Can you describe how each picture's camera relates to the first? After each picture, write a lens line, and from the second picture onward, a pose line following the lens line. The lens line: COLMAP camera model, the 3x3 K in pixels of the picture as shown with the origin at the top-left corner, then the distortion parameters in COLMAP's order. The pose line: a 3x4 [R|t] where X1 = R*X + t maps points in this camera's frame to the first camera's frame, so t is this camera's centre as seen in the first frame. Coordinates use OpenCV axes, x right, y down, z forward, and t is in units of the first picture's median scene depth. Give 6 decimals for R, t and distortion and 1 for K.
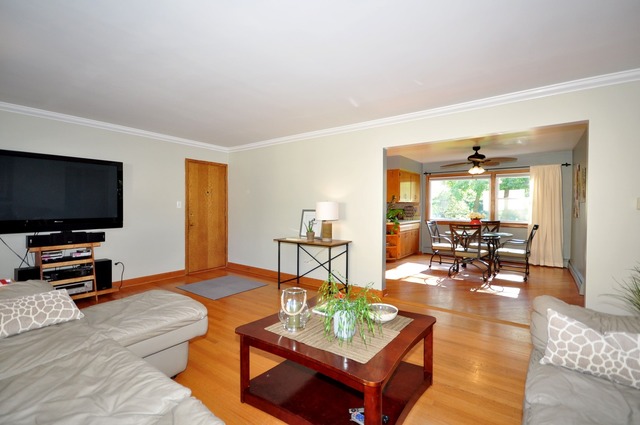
lens RADIAL K [[293.2, 0, 316.4], [0, 293.2, 212.7], [0, 0, 1]] dist [0.003388, -0.000362]
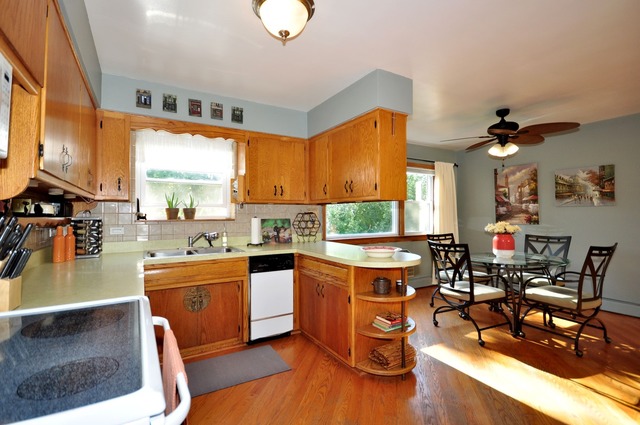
lens RADIAL K [[293.2, 0, 316.4], [0, 293.2, 212.7], [0, 0, 1]] dist [0.003388, -0.000362]
pose [[0.380390, 0.002328, 0.924823, -0.148209], [0.020842, 0.999721, -0.011089, -0.021576], [-0.924592, 0.023493, 0.380235, 1.123999]]
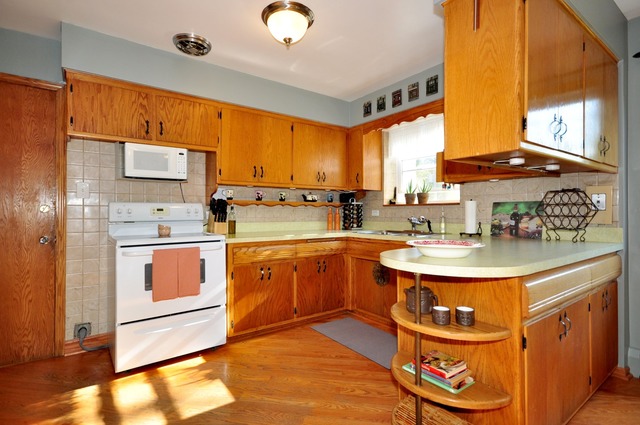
lens RADIAL K [[324.6, 0, 320.0], [0, 324.6, 212.5], [0, 0, 1]] dist [0.002622, 0.000217]
pose [[0.958067, -0.004801, -0.286505, 0.258078], [0.000019, 0.999861, -0.016692, 0.006345], [0.286546, 0.015986, 0.957933, 0.905196]]
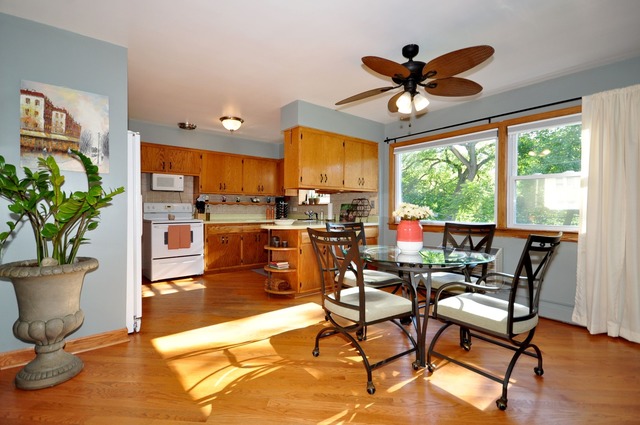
lens RADIAL K [[299.5, 0, 316.7], [0, 299.5, 211.8], [0, 0, 1]] dist [0.002391, -0.000337]
pose [[0.973348, 0.002124, -0.229325, 0.508568], [-0.004739, 0.999930, -0.010849, 0.016649], [0.229285, 0.011647, 0.973290, 0.549143]]
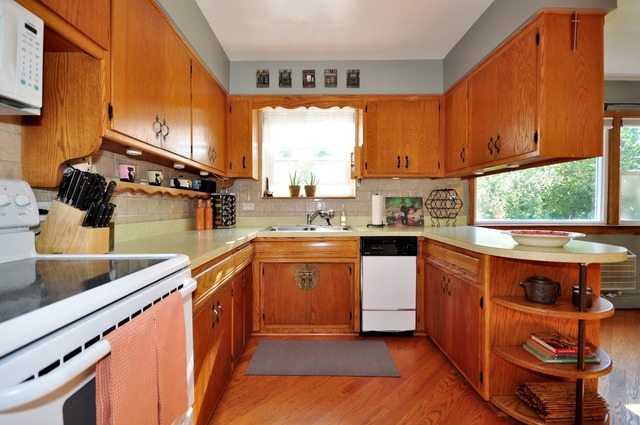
lens RADIAL K [[299.5, 0, 316.7], [0, 299.5, 211.8], [0, 0, 1]] dist [0.002391, -0.000337]
pose [[0.797902, -0.017133, 0.602543, -0.055280], [0.015006, 0.999851, 0.008559, 0.002309], [-0.602600, 0.002213, 0.798040, 1.104433]]
